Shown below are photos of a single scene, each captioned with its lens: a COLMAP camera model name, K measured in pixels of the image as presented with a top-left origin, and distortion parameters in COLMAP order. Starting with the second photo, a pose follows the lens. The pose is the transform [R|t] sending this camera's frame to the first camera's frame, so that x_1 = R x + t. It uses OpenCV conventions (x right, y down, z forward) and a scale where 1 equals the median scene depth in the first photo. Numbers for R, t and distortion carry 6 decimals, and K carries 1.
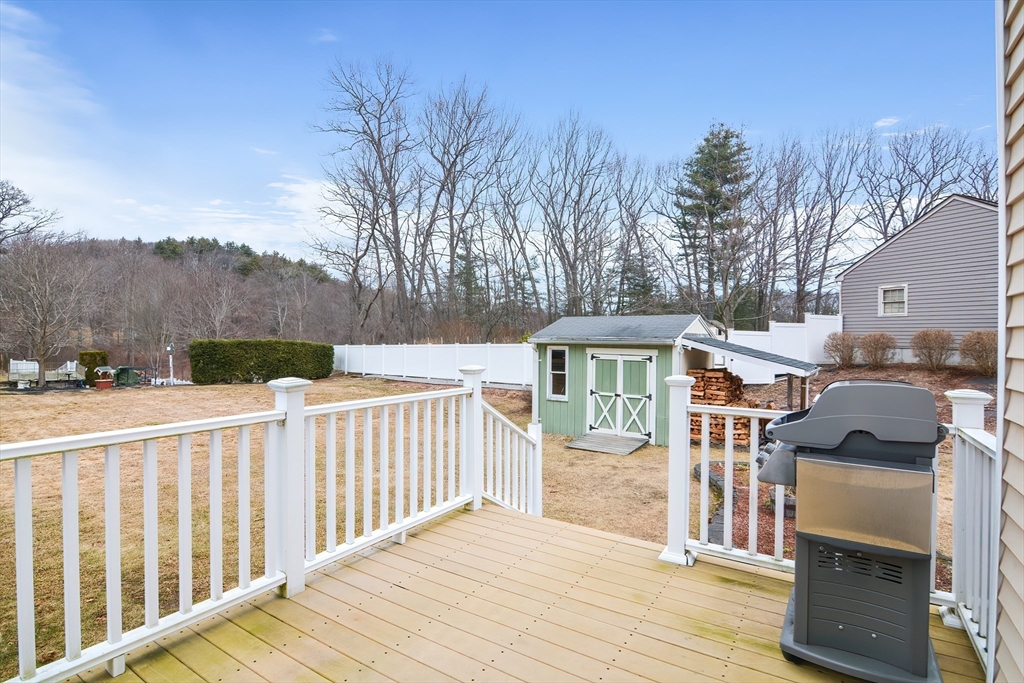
lens RADIAL K [[504.8, 0, 506.9], [0, 504.8, 338.5], [0, 0, 1]] dist [-0.000471, 0.000000]
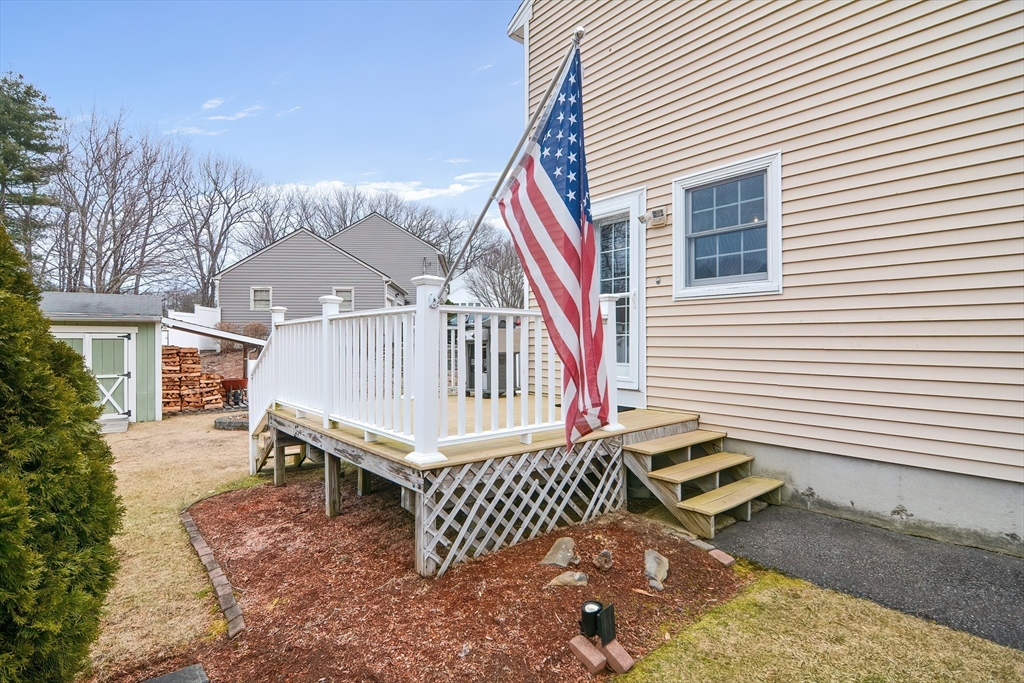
lens RADIAL K [[504.8, 0, 506.9], [0, 504.8, 338.5], [0, 0, 1]] dist [-0.000471, 0.000000]
pose [[0.309578, -0.004653, 0.950863, -0.289728], [0.013241, 0.999912, 0.000582, 0.036704], [-0.950782, 0.012411, 0.309612, -0.007333]]
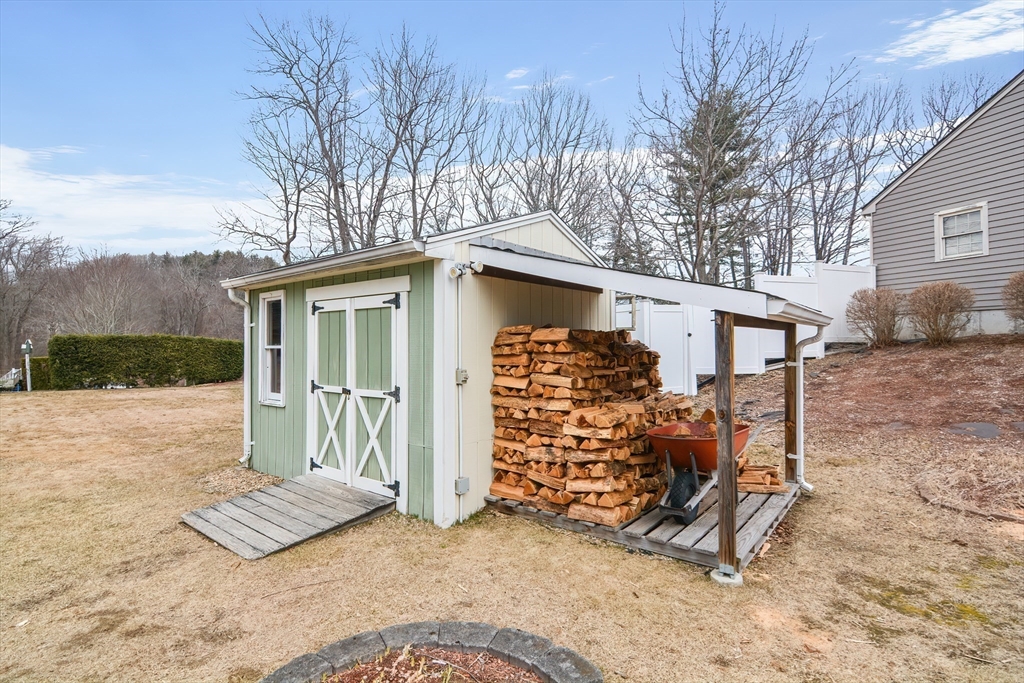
lens RADIAL K [[484.0, 0, 515.4], [0, 484.0, 337.7], [0, 0, 1]] dist [-0.005967, -0.001092]
pose [[0.998615, -0.017442, -0.049628, 0.270801], [0.016537, 0.999691, -0.018582, 0.054089], [0.049937, 0.017736, 0.998595, 0.418331]]
